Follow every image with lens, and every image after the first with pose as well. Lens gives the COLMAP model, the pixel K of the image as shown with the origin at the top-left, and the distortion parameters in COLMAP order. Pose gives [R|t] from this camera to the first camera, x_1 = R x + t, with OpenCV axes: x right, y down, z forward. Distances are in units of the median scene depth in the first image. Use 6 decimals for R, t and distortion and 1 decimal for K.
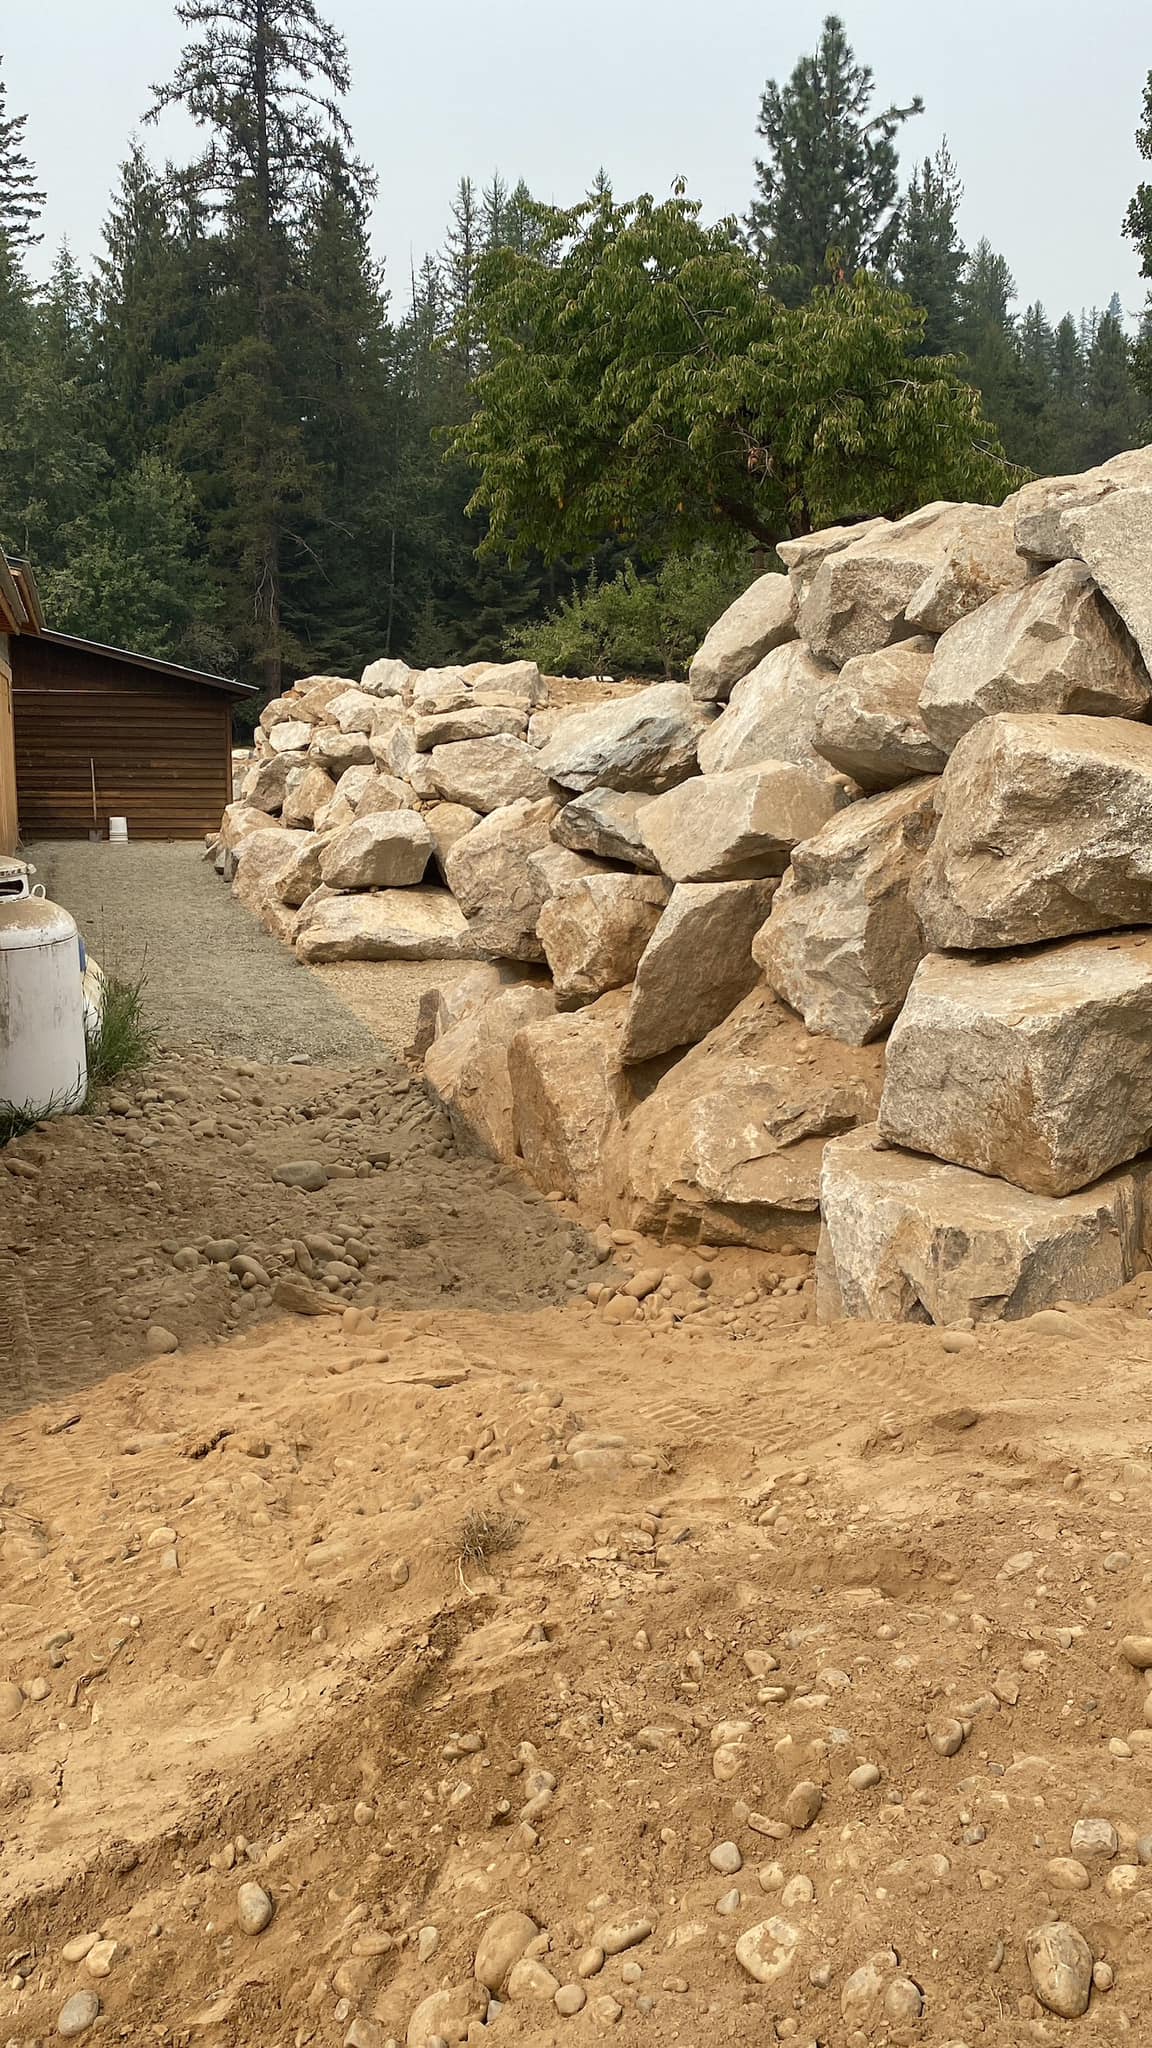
lens RADIAL K [[1788.1, 0, 572.4], [0, 1788.1, 1041.5], [0, 0, 1]] dist [0.008327, -0.020326]
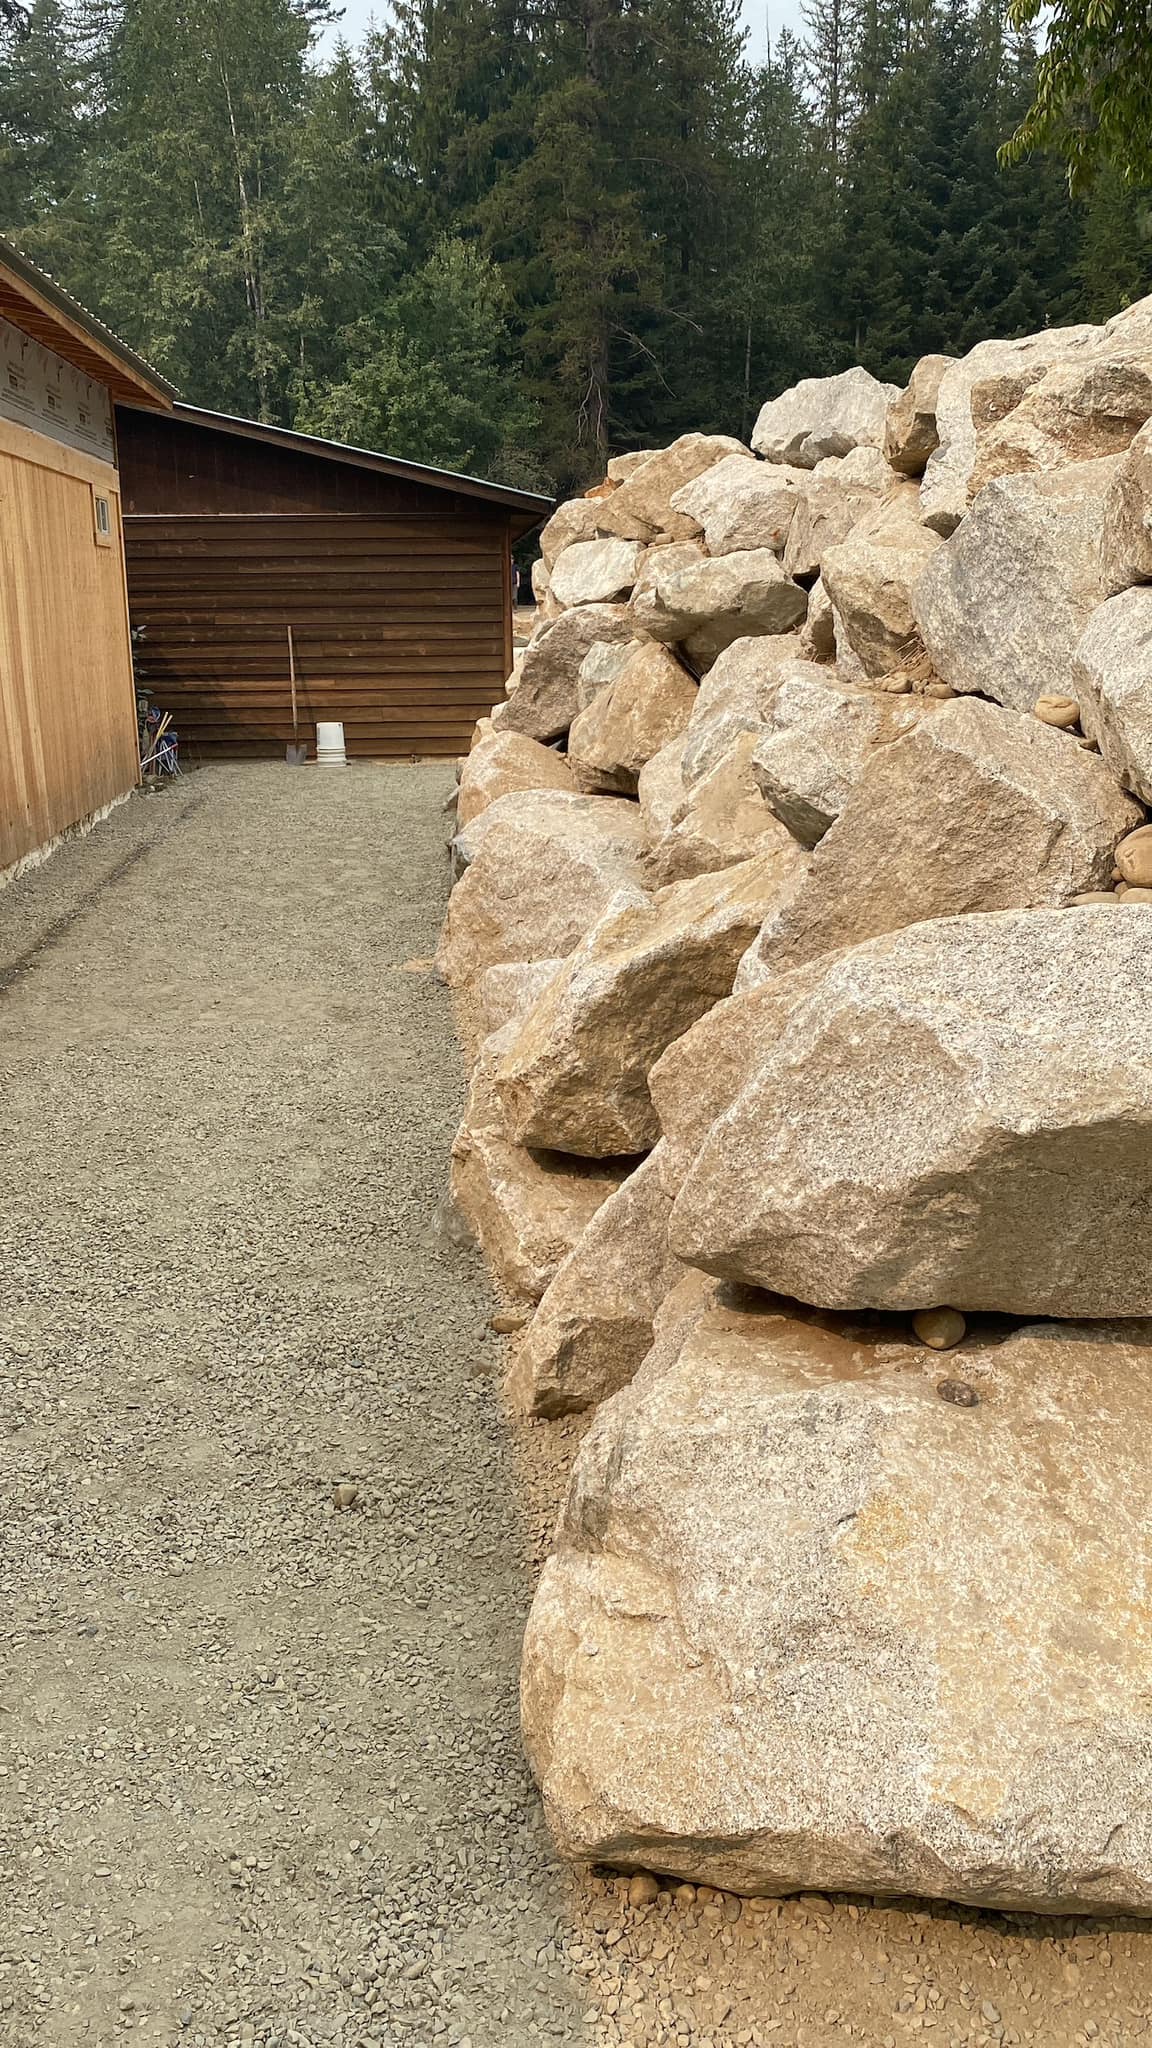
lens RADIAL K [[1788.1, 0, 569.3], [0, 1788.1, 1026.4], [0, 0, 1]] dist [0.008327, -0.020326]
pose [[0.982388, 0.017940, -0.185988, -0.029495], [-0.004746, 0.997455, 0.071143, -0.033521], [0.186791, -0.069007, 0.979973, 0.208838]]
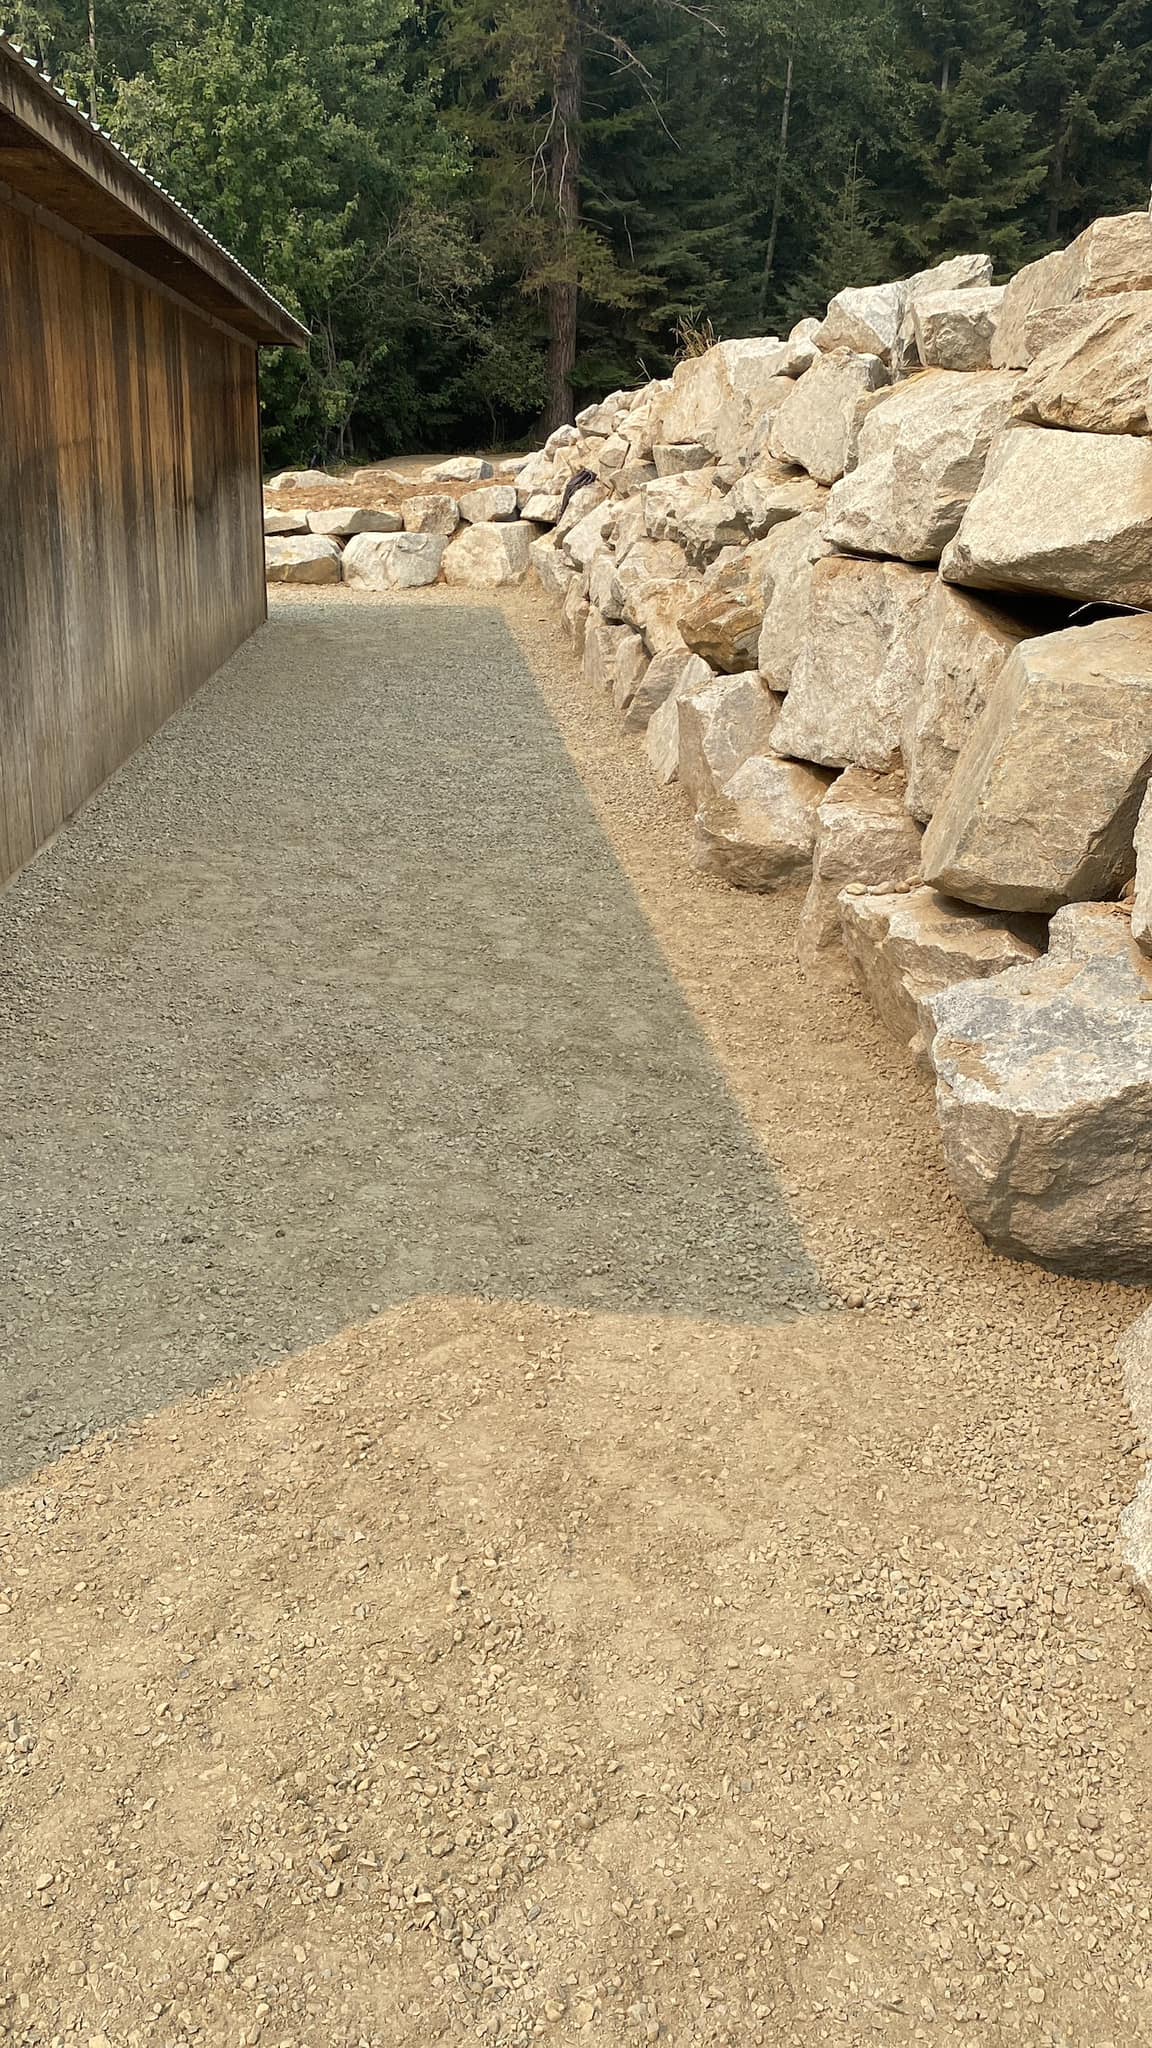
lens RADIAL K [[1788.1, 0, 562.8], [0, 1788.1, 1015.2], [0, 0, 1]] dist [0.008327, -0.020326]
pose [[0.982082, 0.066189, -0.176449, -0.063316], [-0.041001, 0.988909, 0.142752, -0.081009], [0.183941, -0.132960, 0.973903, 0.492986]]
